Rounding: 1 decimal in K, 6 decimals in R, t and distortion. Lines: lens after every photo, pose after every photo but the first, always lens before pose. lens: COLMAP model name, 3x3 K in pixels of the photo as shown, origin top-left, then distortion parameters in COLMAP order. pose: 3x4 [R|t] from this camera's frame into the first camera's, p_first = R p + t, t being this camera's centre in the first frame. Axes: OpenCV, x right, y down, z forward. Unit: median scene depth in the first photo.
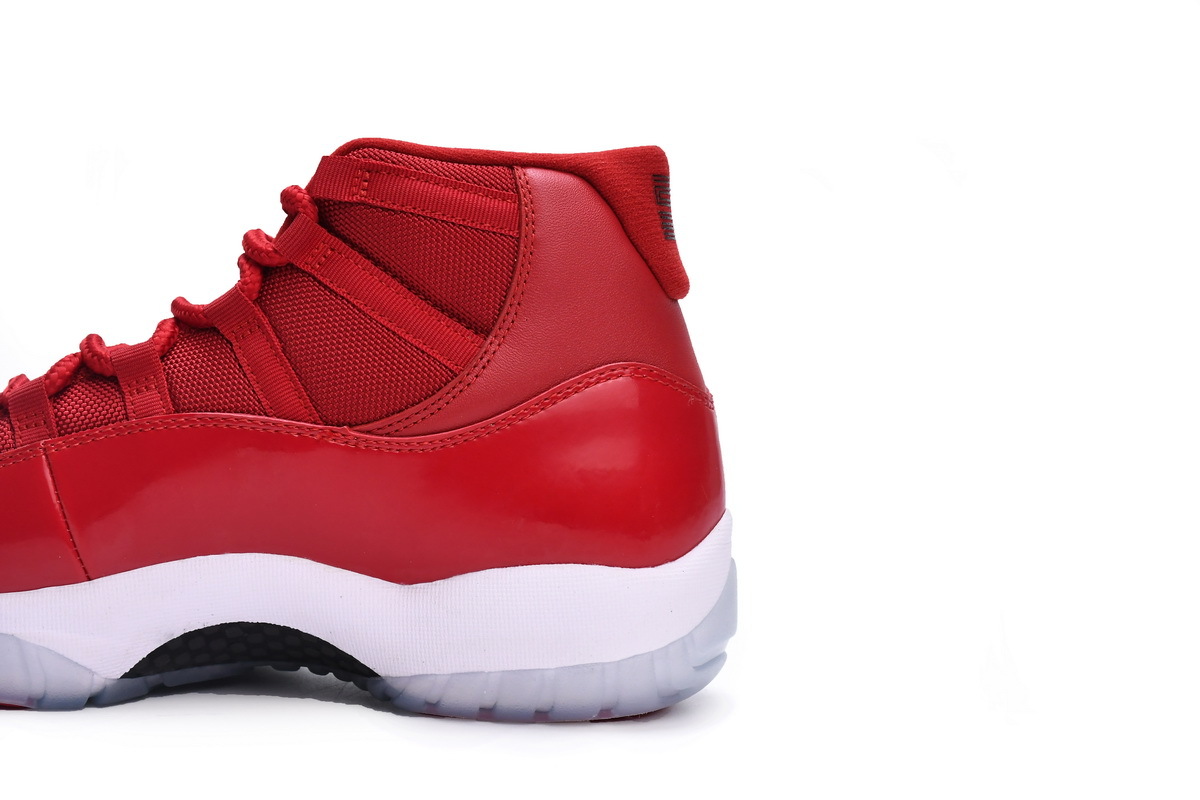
lens RADIAL K [[2511.5, 0, 600.2], [0, 2511.5, 403.9], [0, 0, 1]] dist [-0.030274, 0.000000]
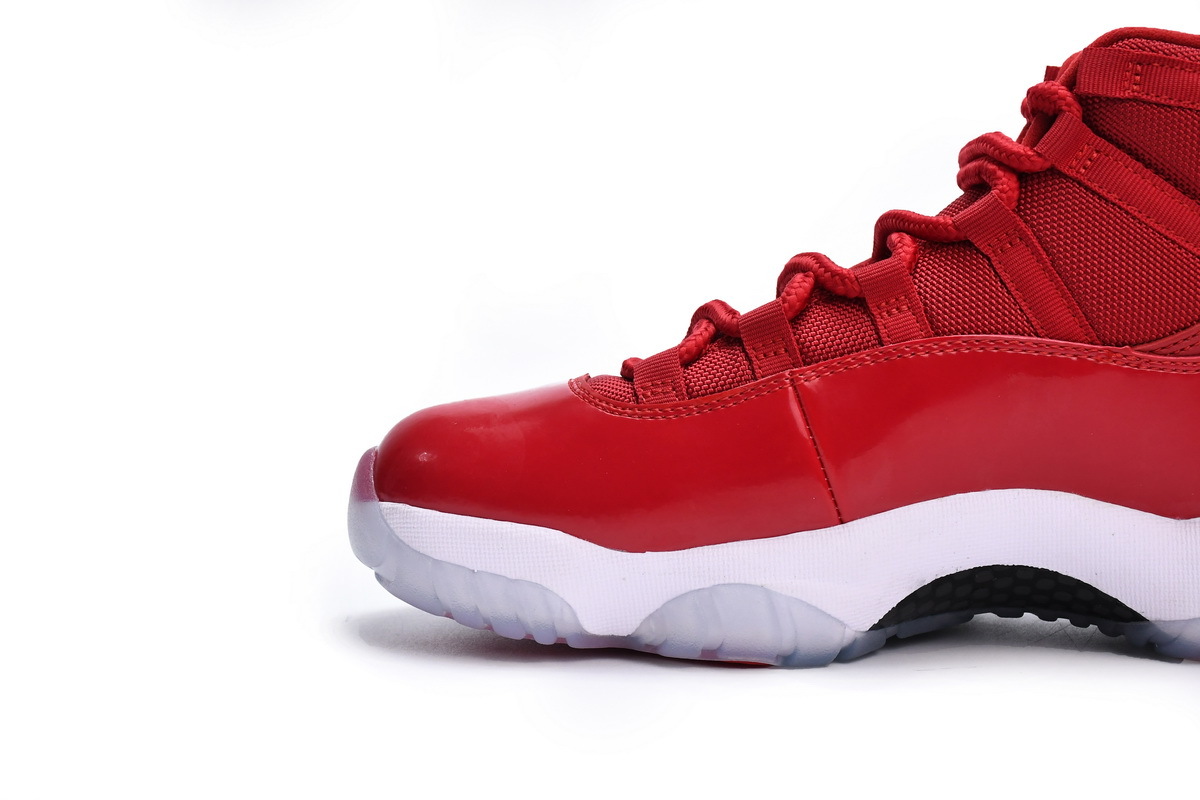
lens RADIAL K [[2511.5, 0, 599.7], [0, 2511.5, 396.2], [0, 0, 1]] dist [-0.030274, 0.000000]
pose [[0.999687, -0.025028, -0.000419, -0.288712], [0.025032, 0.999487, 0.019972, 0.004166], [-0.000081, -0.019976, 0.999800, 0.094788]]
